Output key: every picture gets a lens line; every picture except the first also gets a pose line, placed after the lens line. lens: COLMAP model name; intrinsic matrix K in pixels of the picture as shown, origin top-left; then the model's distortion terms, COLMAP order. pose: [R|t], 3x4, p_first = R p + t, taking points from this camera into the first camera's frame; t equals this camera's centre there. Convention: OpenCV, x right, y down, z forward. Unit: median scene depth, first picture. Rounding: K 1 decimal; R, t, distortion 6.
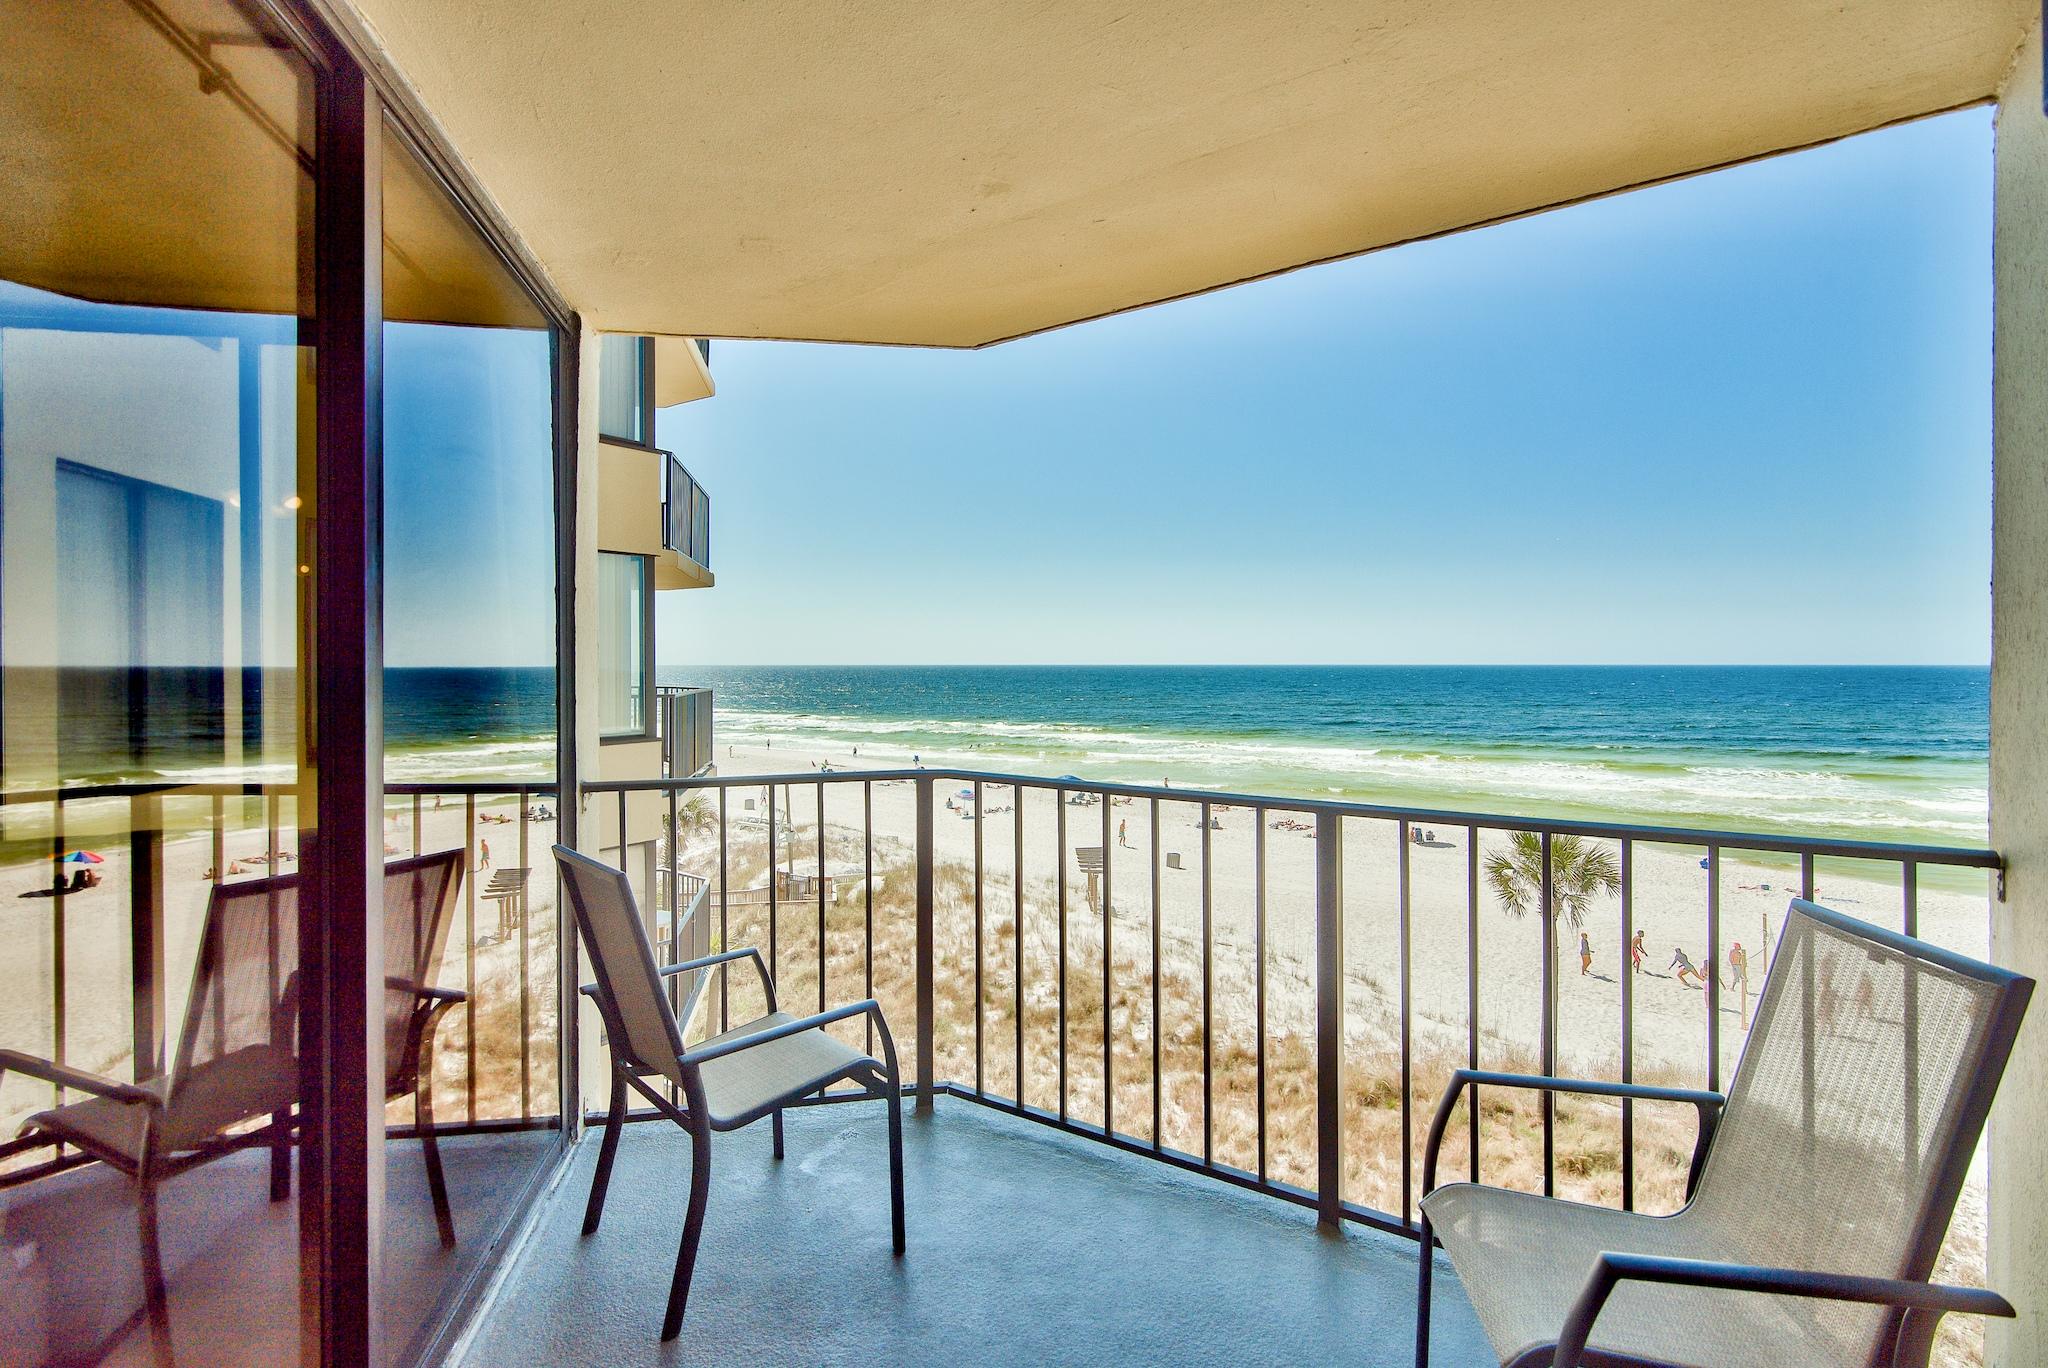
lens RADIAL K [[1036.2, 0, 999.6], [0, 1036.2, 667.8], [0, 0, 1]] dist [-0.002451, -0.000069]
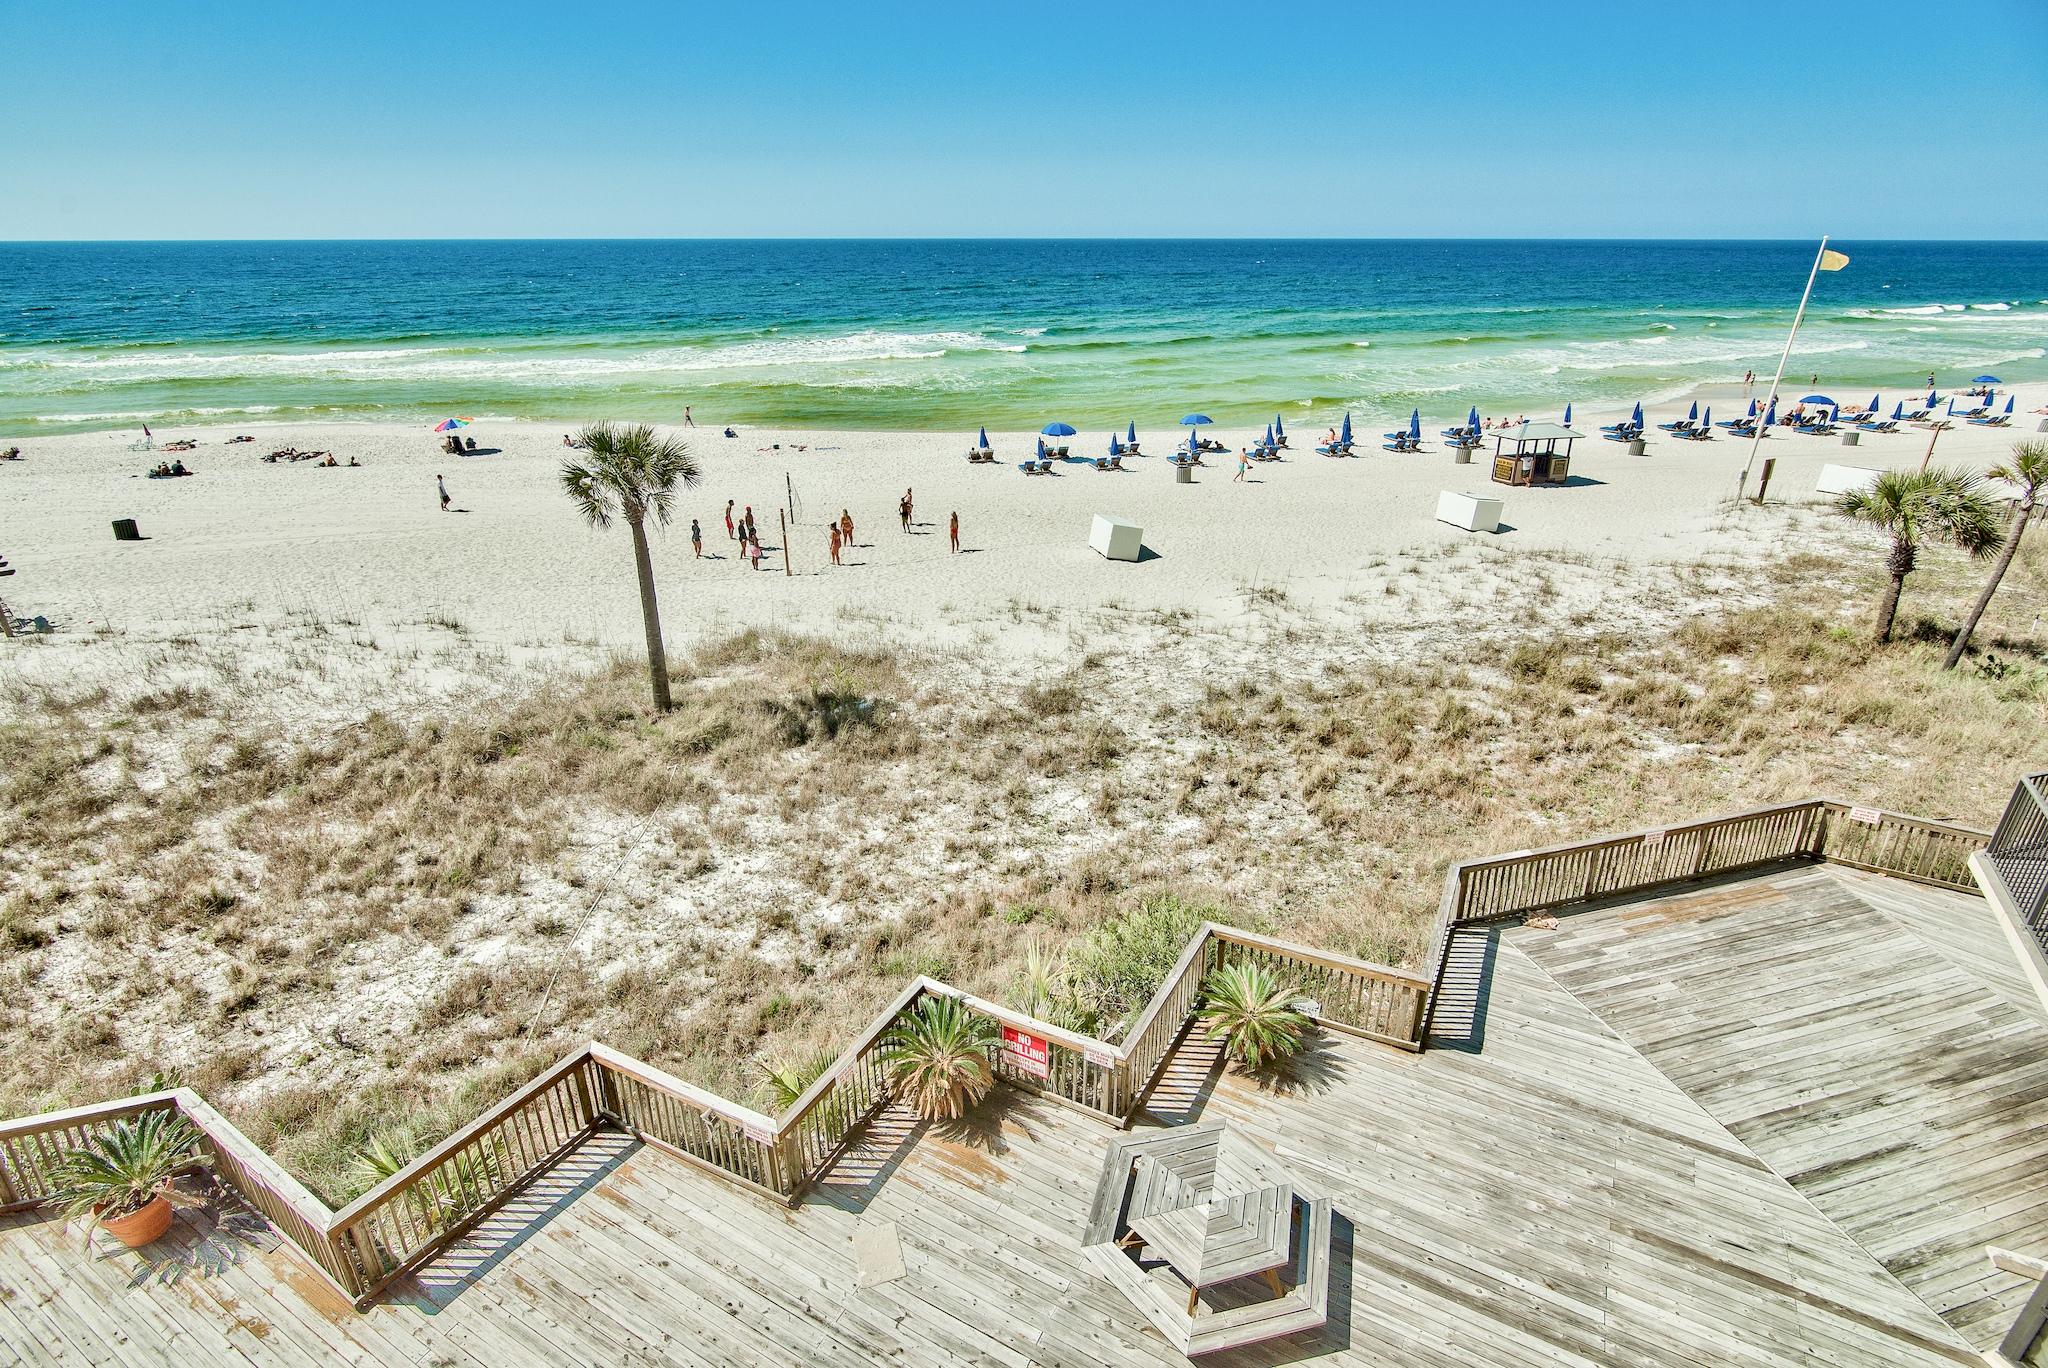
lens RADIAL K [[1036.2, 0, 1033.0], [0, 1036.2, 696.9], [0, 0, 1]] dist [-0.002451, -0.000069]
pose [[0.625342, -0.320630, 0.711438, 0.025843], [0.005089, 0.913346, 0.407153, 0.002451], [-0.780335, -0.250989, 0.572785, 0.117129]]
